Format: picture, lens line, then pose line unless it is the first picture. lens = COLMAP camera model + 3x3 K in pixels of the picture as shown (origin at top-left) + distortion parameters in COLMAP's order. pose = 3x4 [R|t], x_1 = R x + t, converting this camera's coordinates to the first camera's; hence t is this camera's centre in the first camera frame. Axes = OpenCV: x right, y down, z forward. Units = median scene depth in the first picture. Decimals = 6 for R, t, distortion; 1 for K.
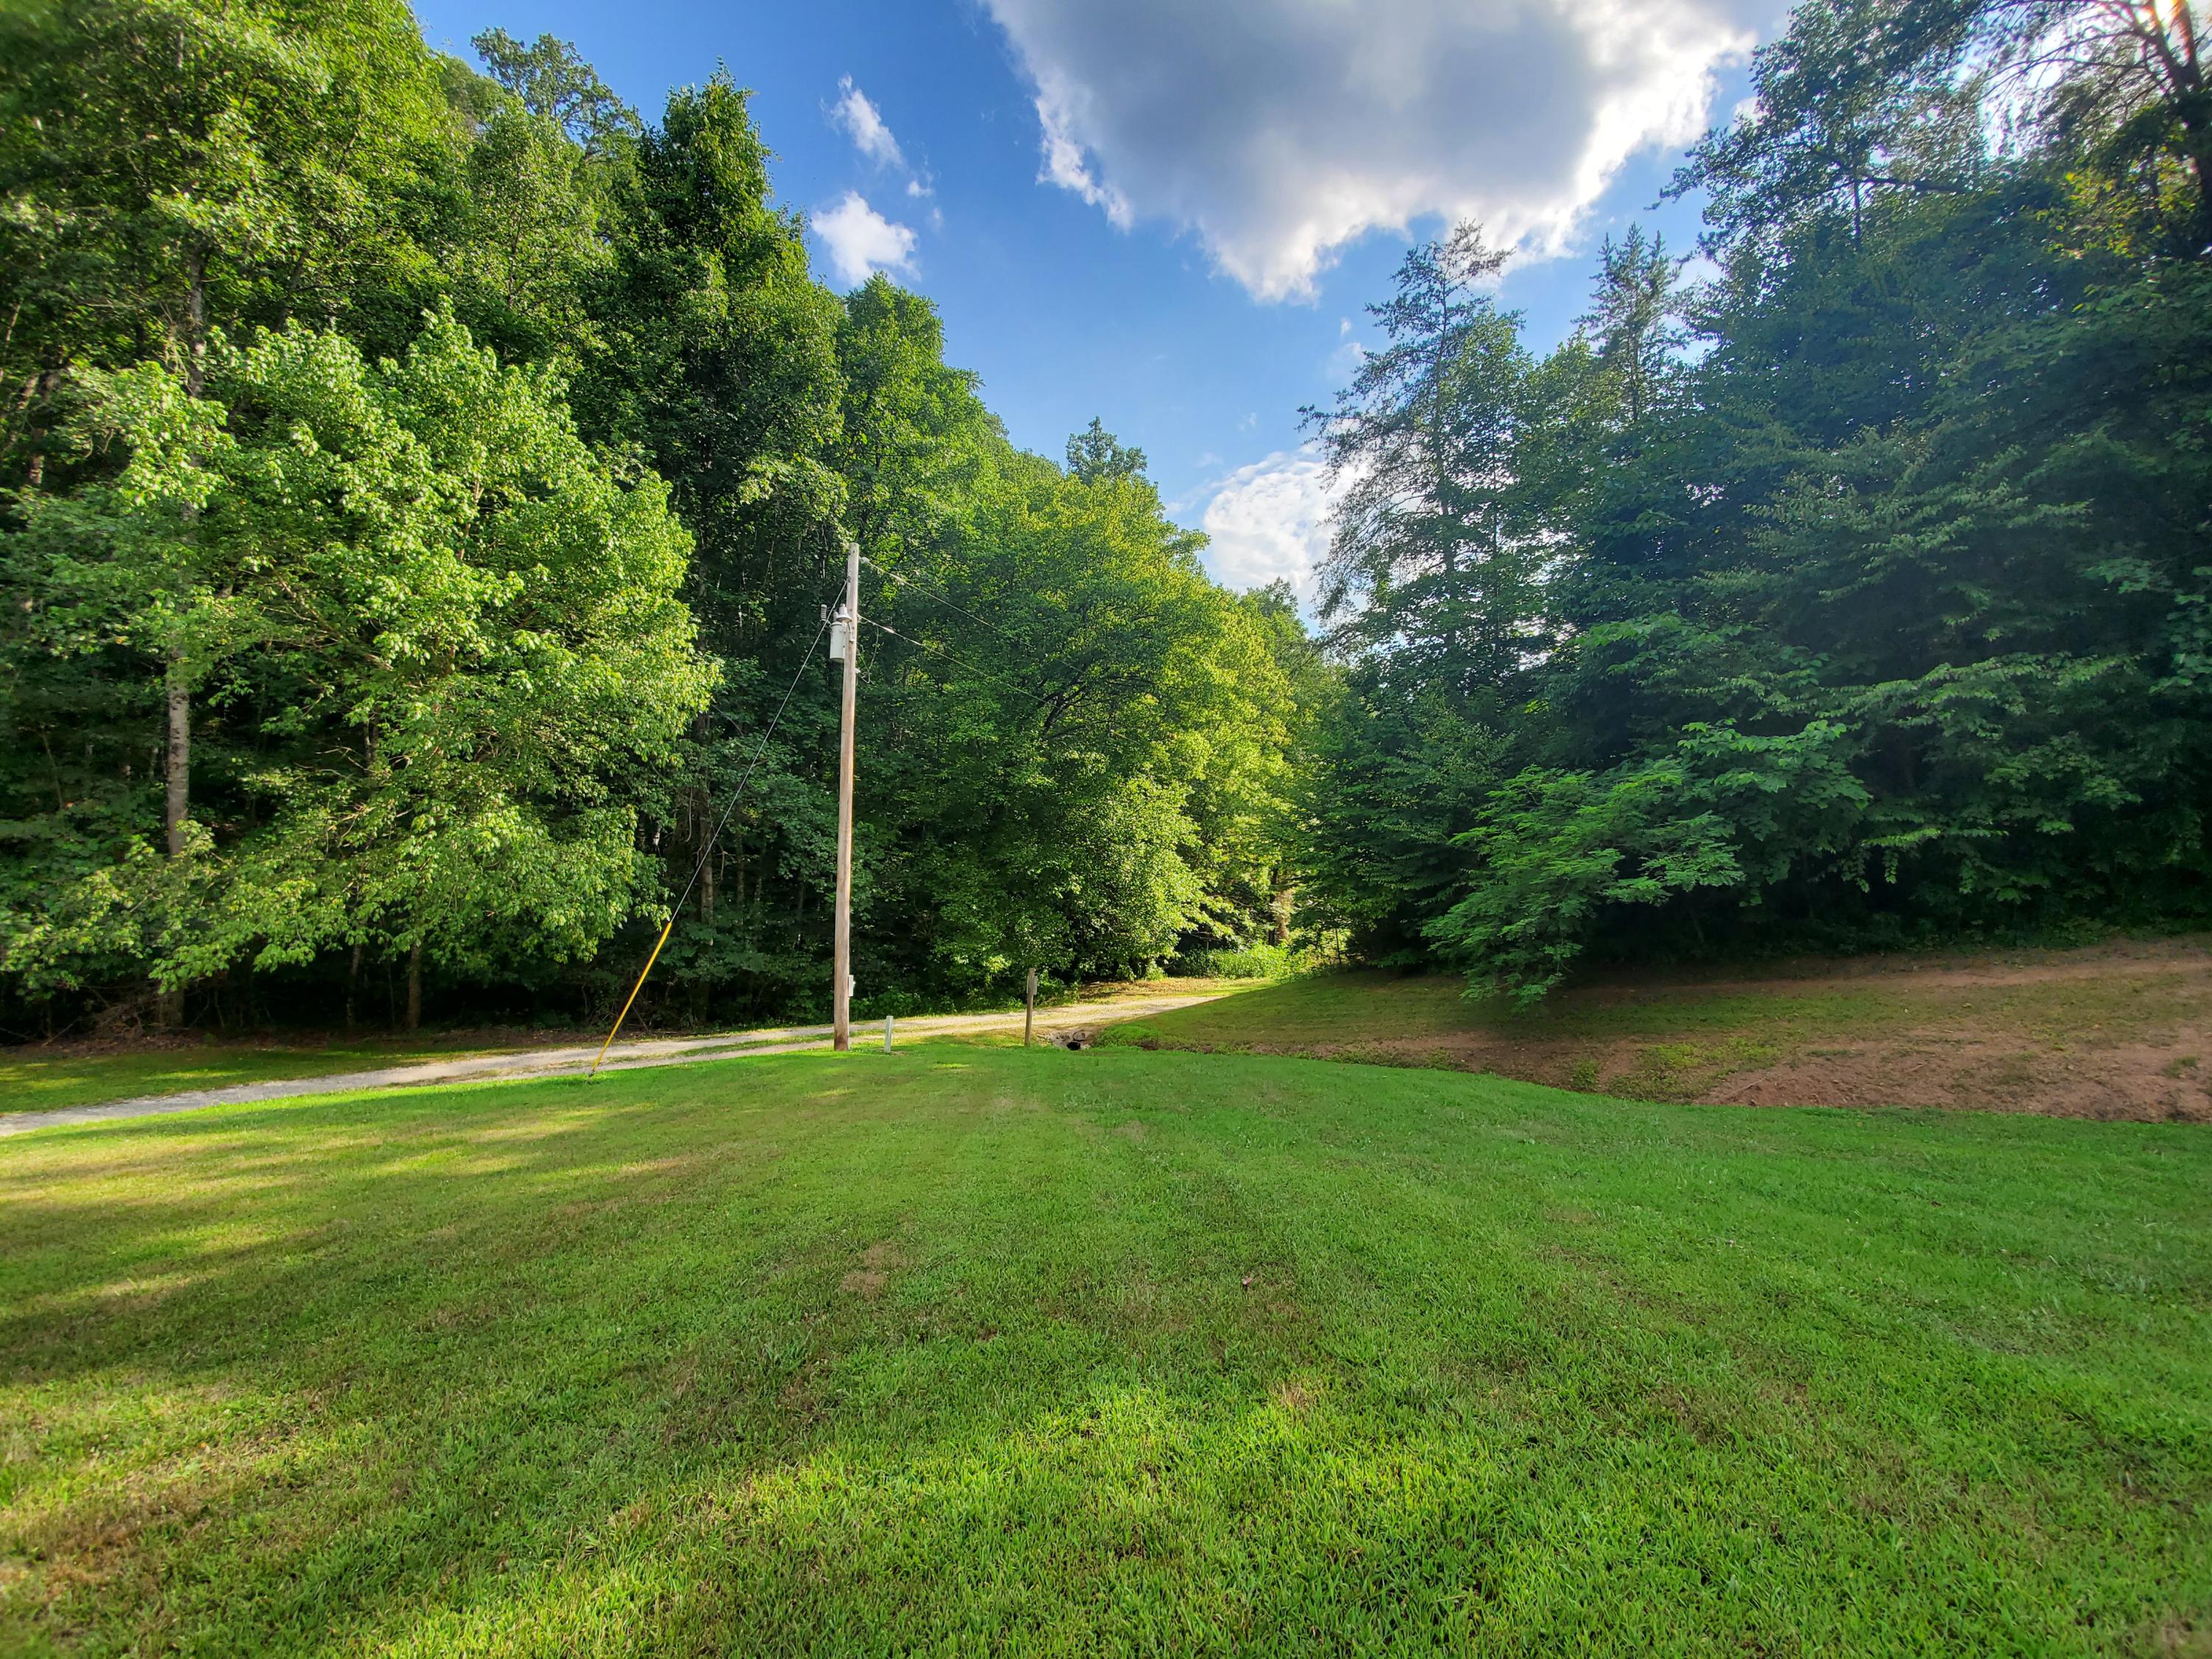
lens RADIAL K [[871.3, 0, 1102.9], [0, 871.3, 836.5], [0, 0, 1]] dist [-0.007320, -0.009382]
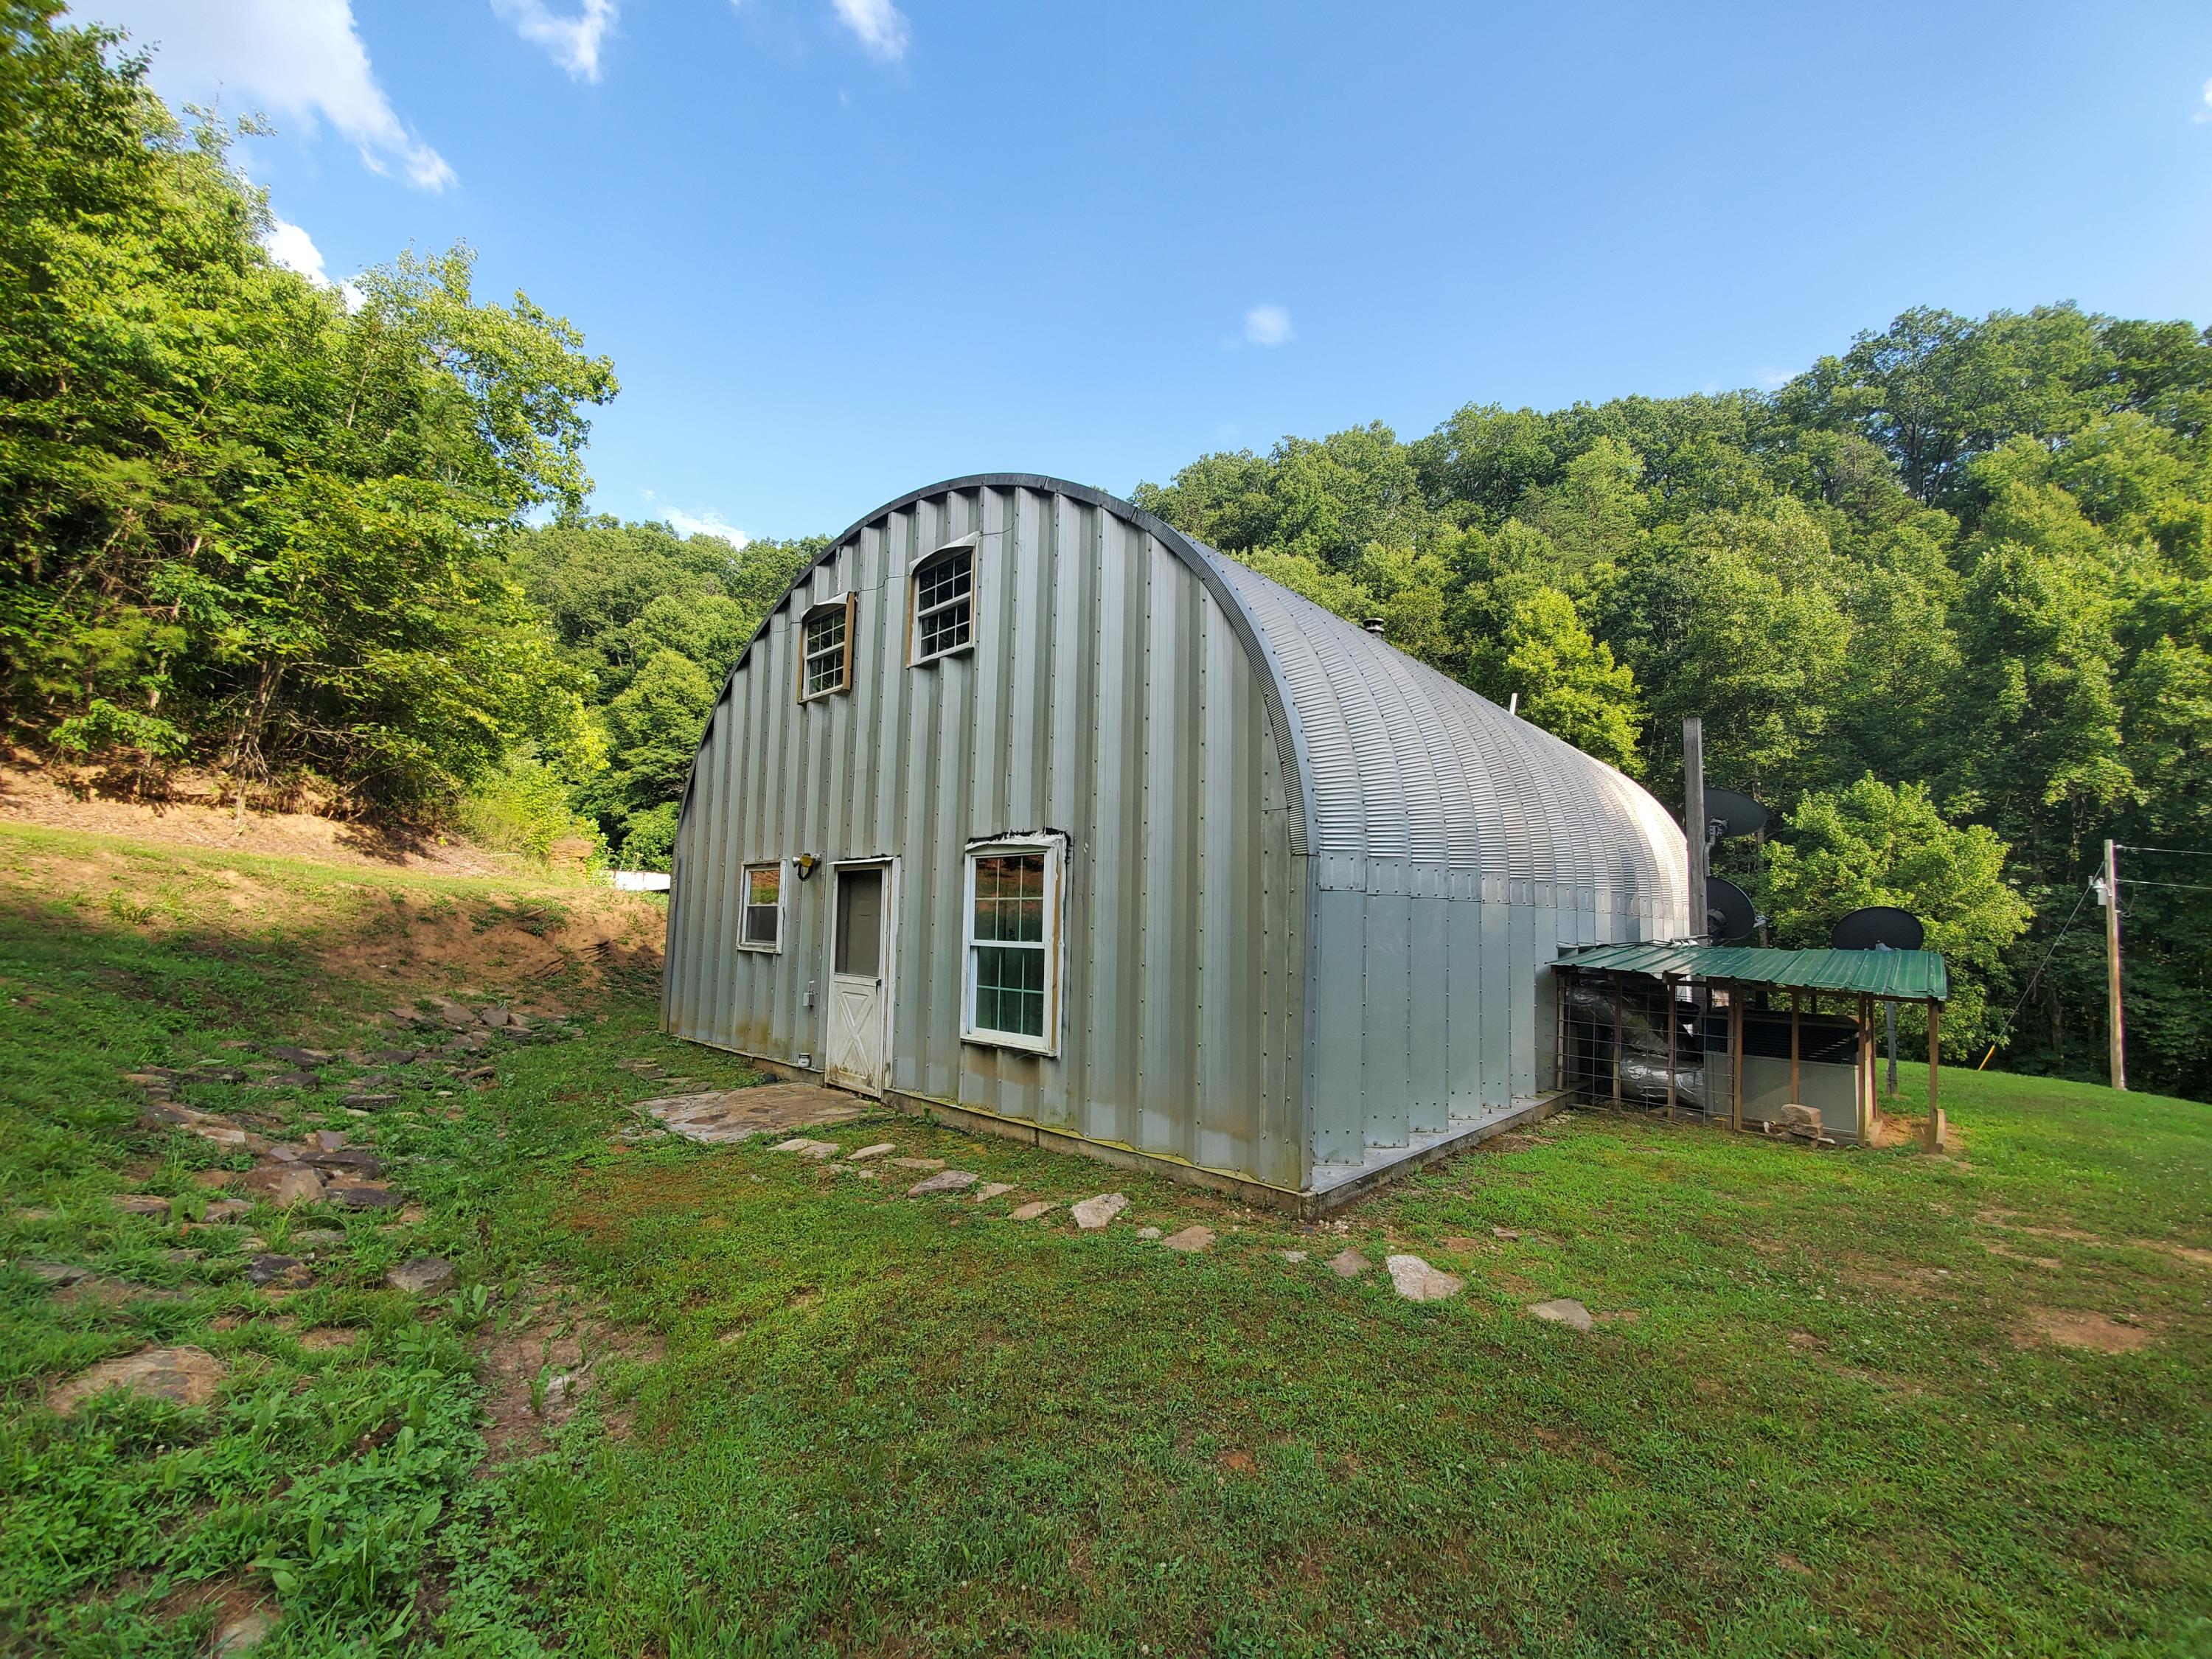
lens RADIAL K [[871.3, 0, 1121.6], [0, 871.3, 843.9], [0, 0, 1]] dist [-0.007320, -0.009382]
pose [[0.209401, -0.098378, -0.972868, 0.973826], [-0.011036, 0.994625, -0.102954, -0.125579], [0.977768, 0.032296, 0.207189, -1.330589]]
